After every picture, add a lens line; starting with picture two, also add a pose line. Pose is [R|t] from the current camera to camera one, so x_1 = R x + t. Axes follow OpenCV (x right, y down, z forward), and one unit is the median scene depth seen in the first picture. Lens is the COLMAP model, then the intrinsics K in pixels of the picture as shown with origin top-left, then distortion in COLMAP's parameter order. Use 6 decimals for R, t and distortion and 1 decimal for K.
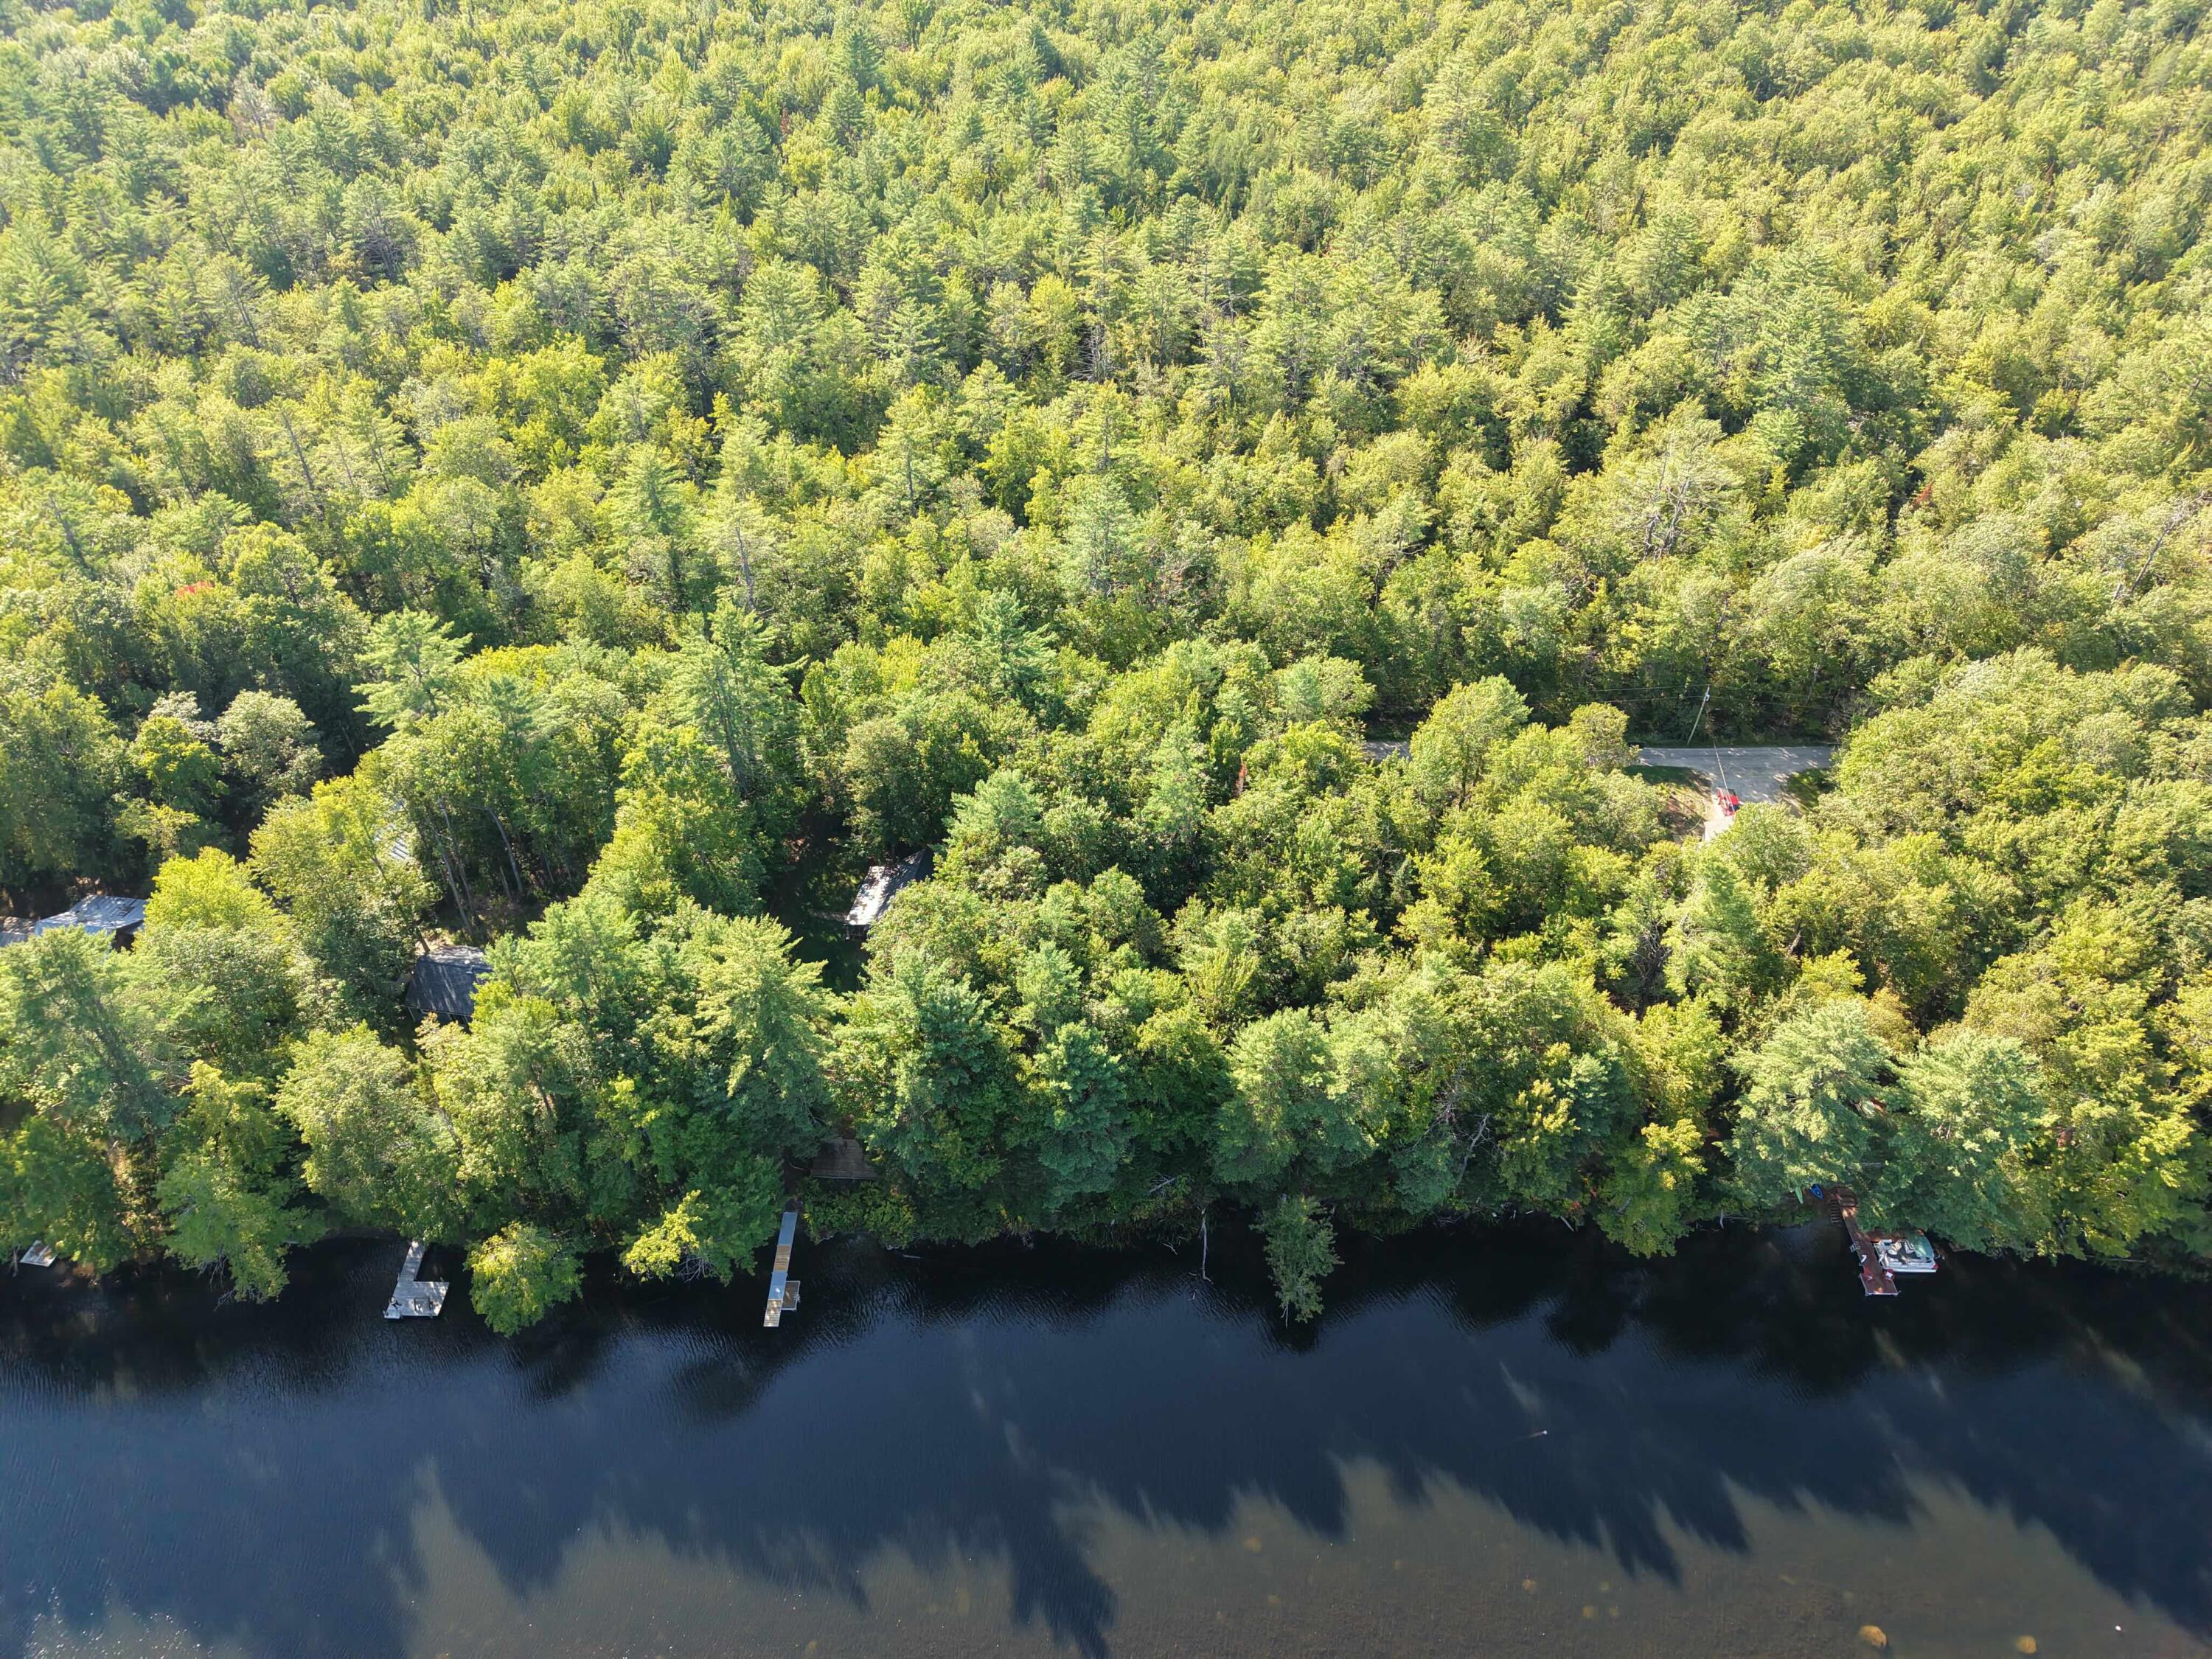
lens RADIAL K [[1487.2, 0, 1098.7], [0, 1487.2, 830.0], [0, 0, 1]] dist [0.013857, -0.007252]
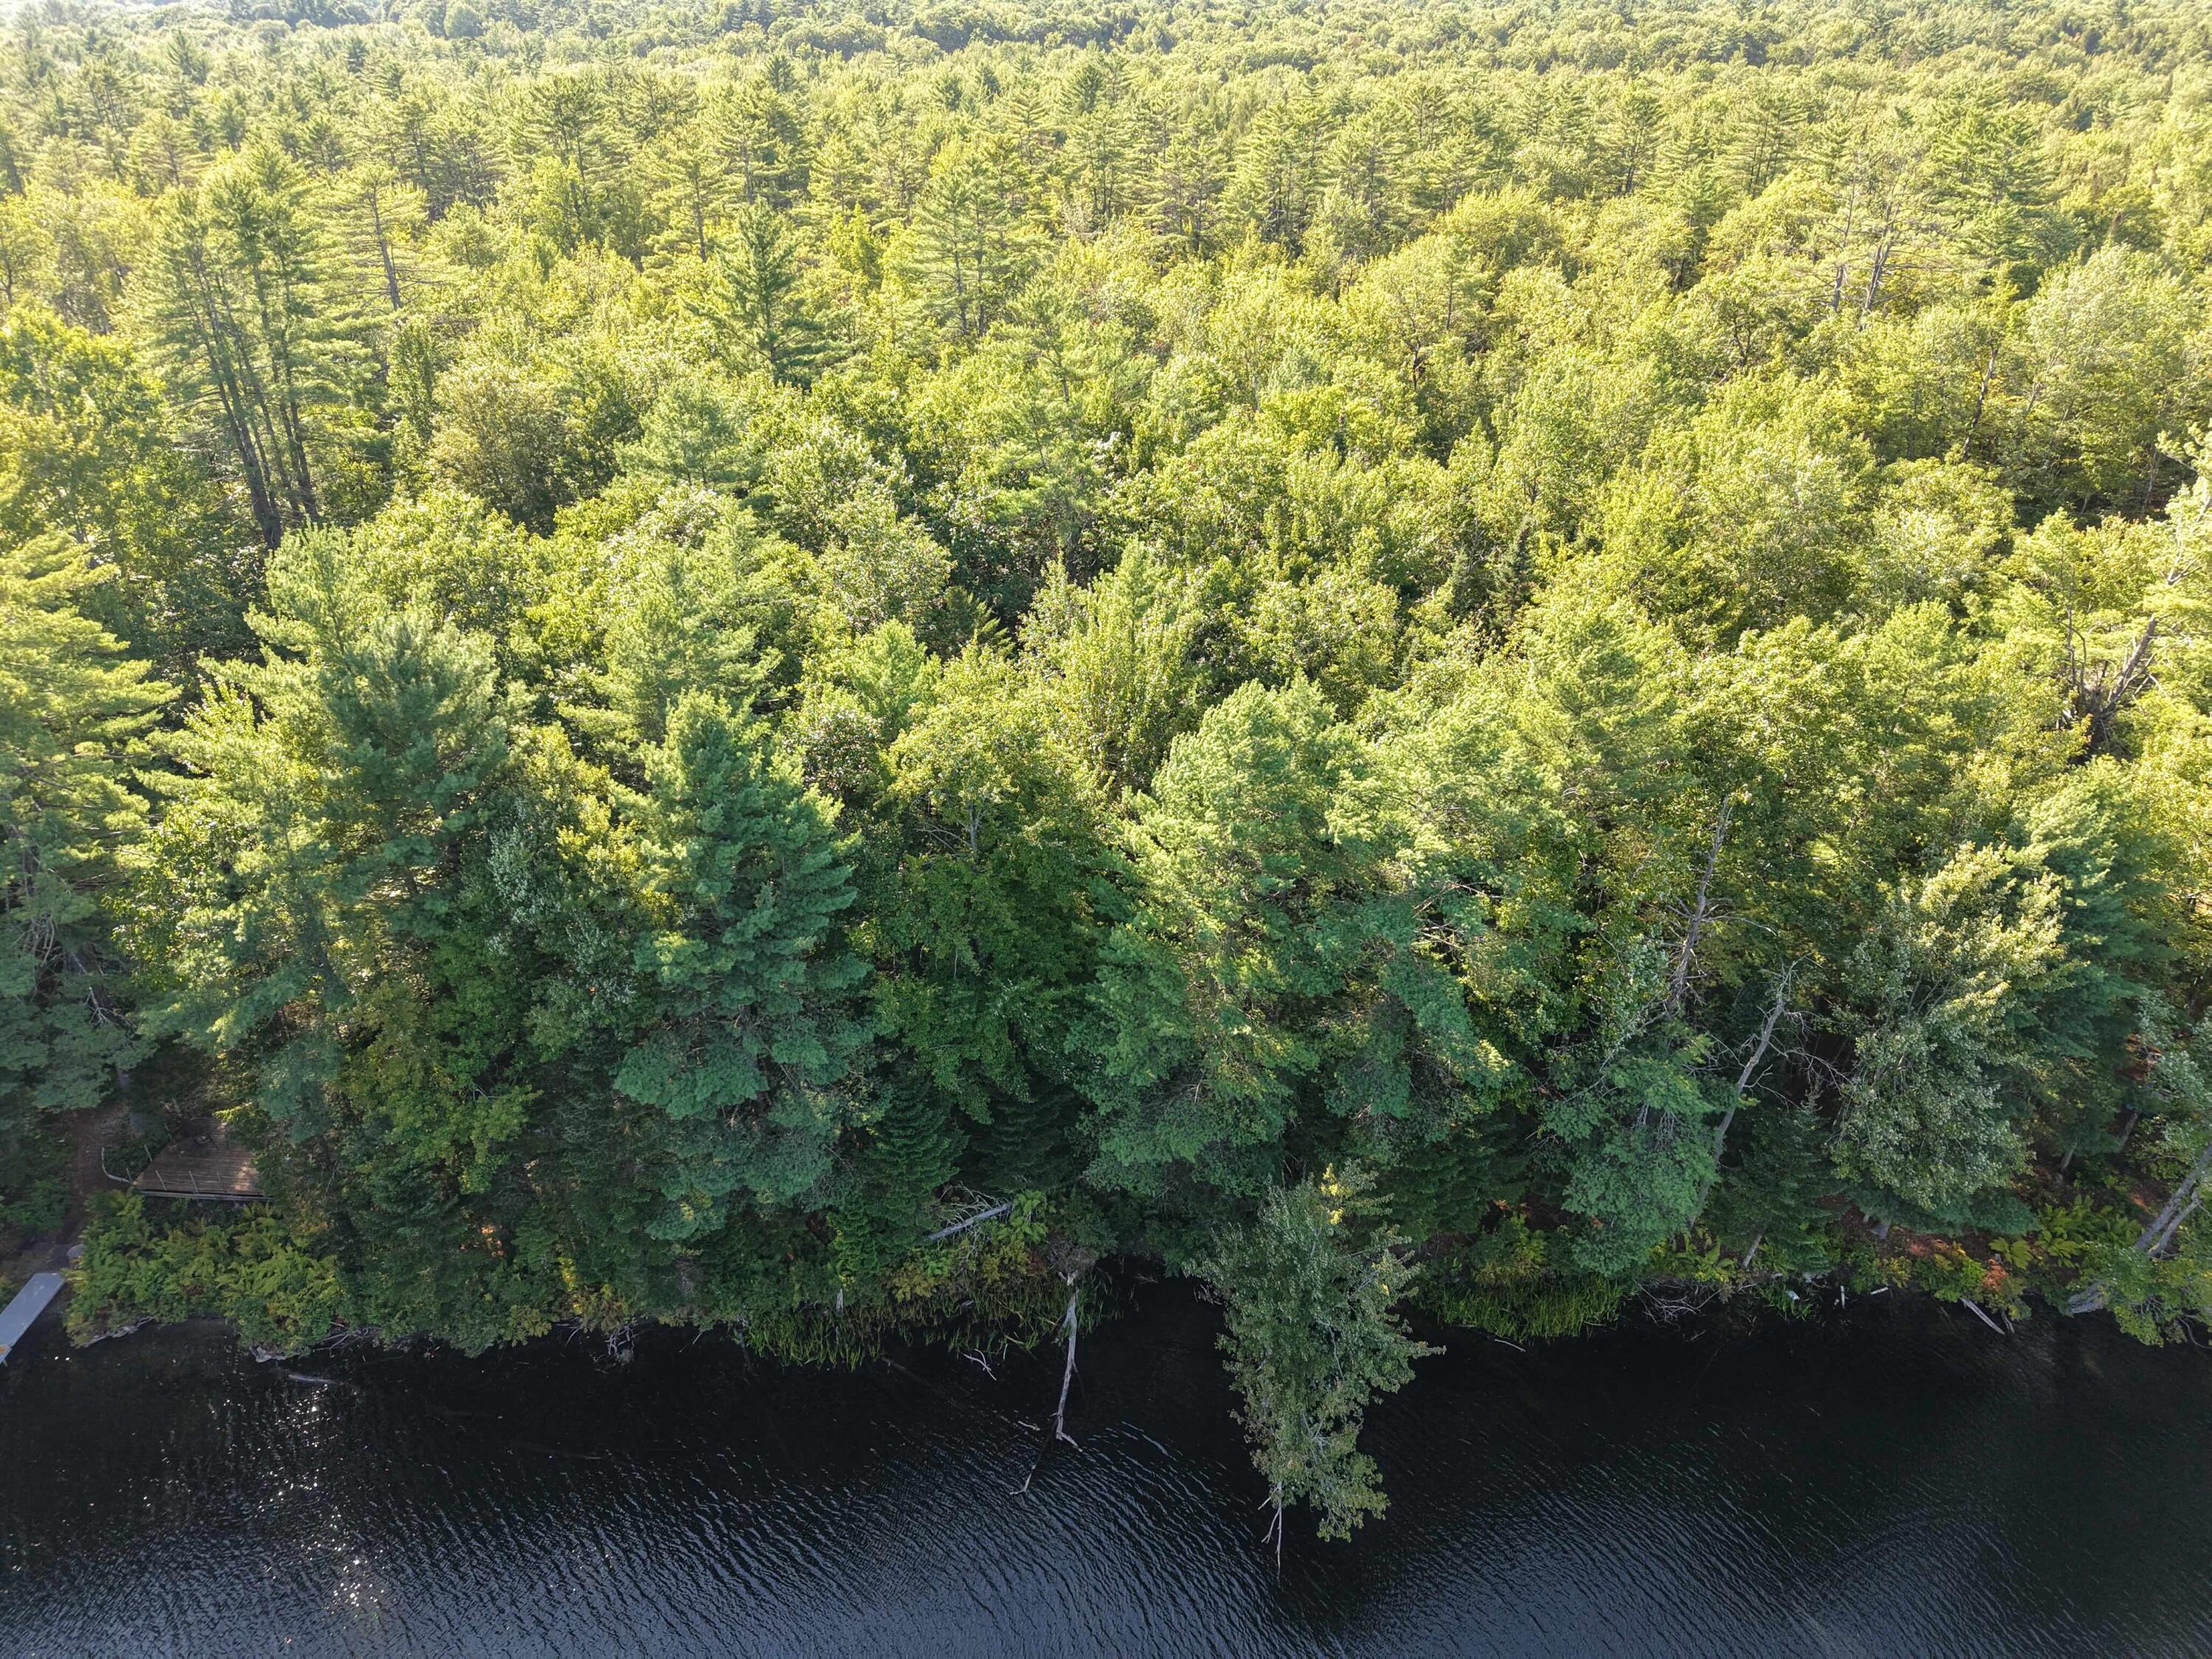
lens RADIAL K [[1487.2, 0, 1098.7], [0, 1487.2, 830.0], [0, 0, 1]] dist [0.013857, -0.007252]
pose [[0.999952, 0.008428, -0.005095, 0.057119], [-0.009374, 0.973148, -0.229988, 0.168999], [0.003020, 0.230025, 0.973180, 0.423977]]
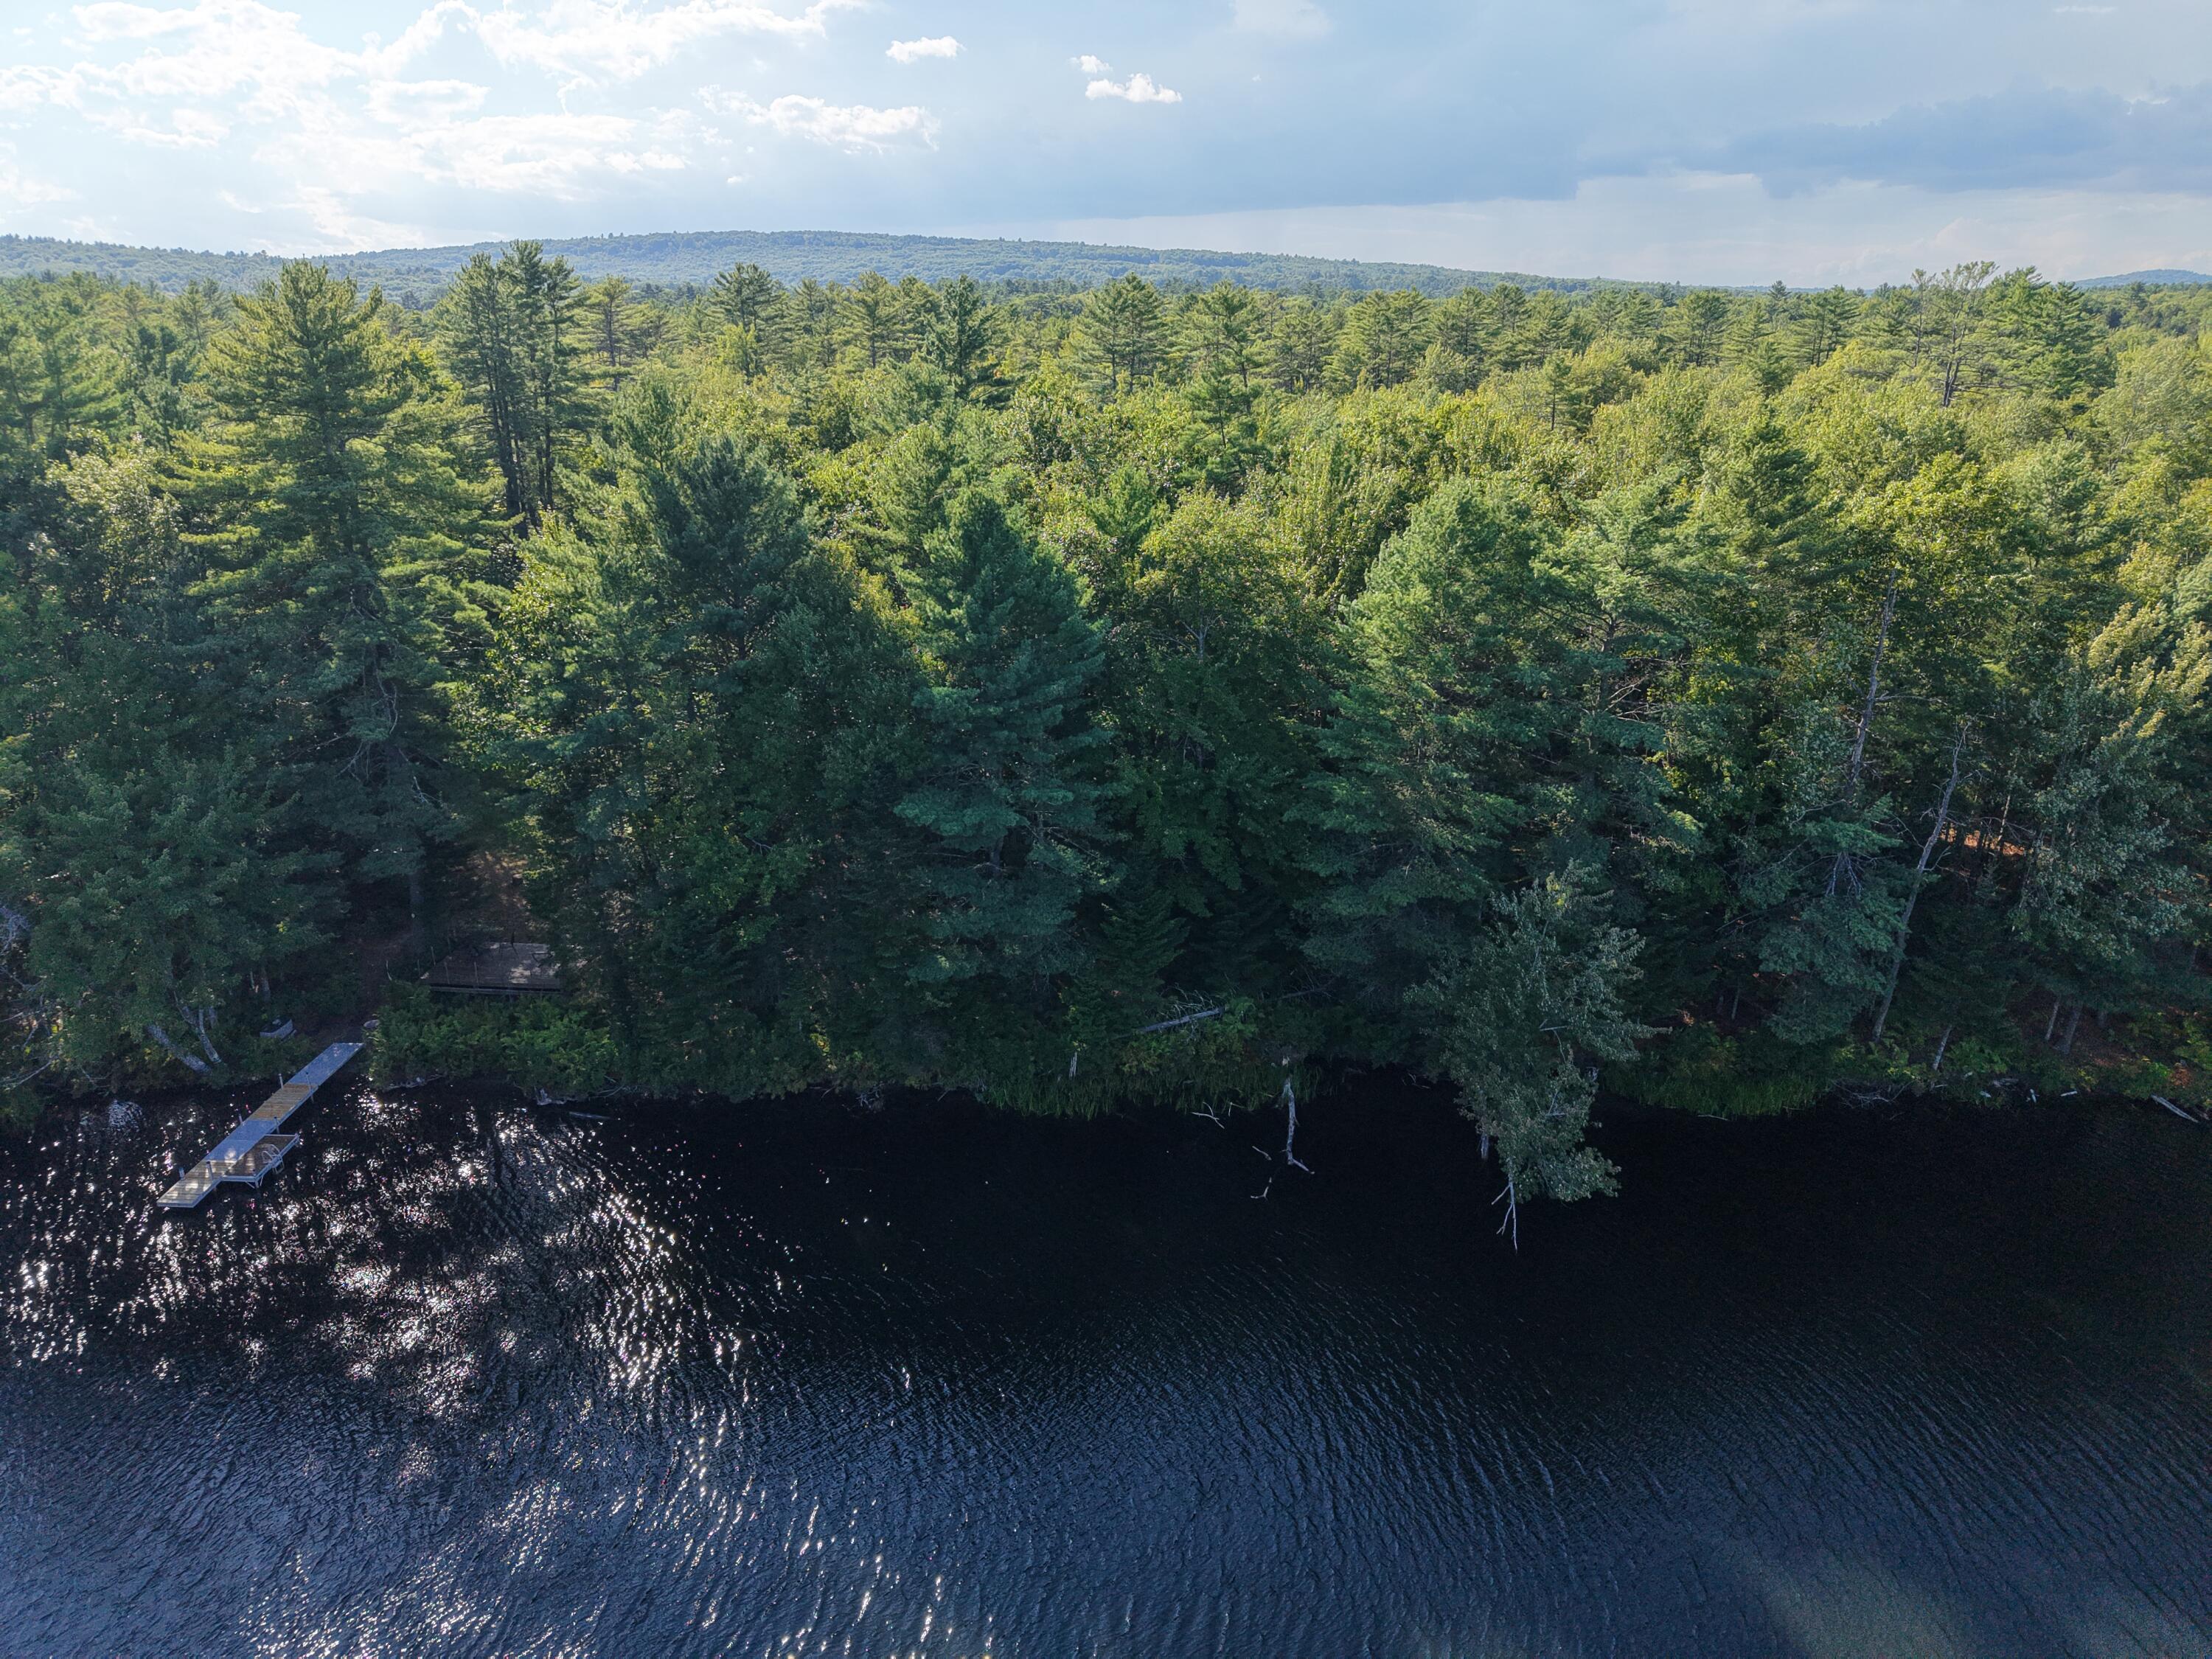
lens RADIAL K [[1487.7, 0, 1099.5], [0, 1487.7, 823.5], [0, 0, 1]] dist [0.019364, -0.006918]
pose [[0.998747, 0.015428, -0.047603, 0.025891], [-0.033432, 0.913549, -0.405352, 0.270213], [0.037233, 0.406435, 0.912921, 0.422936]]
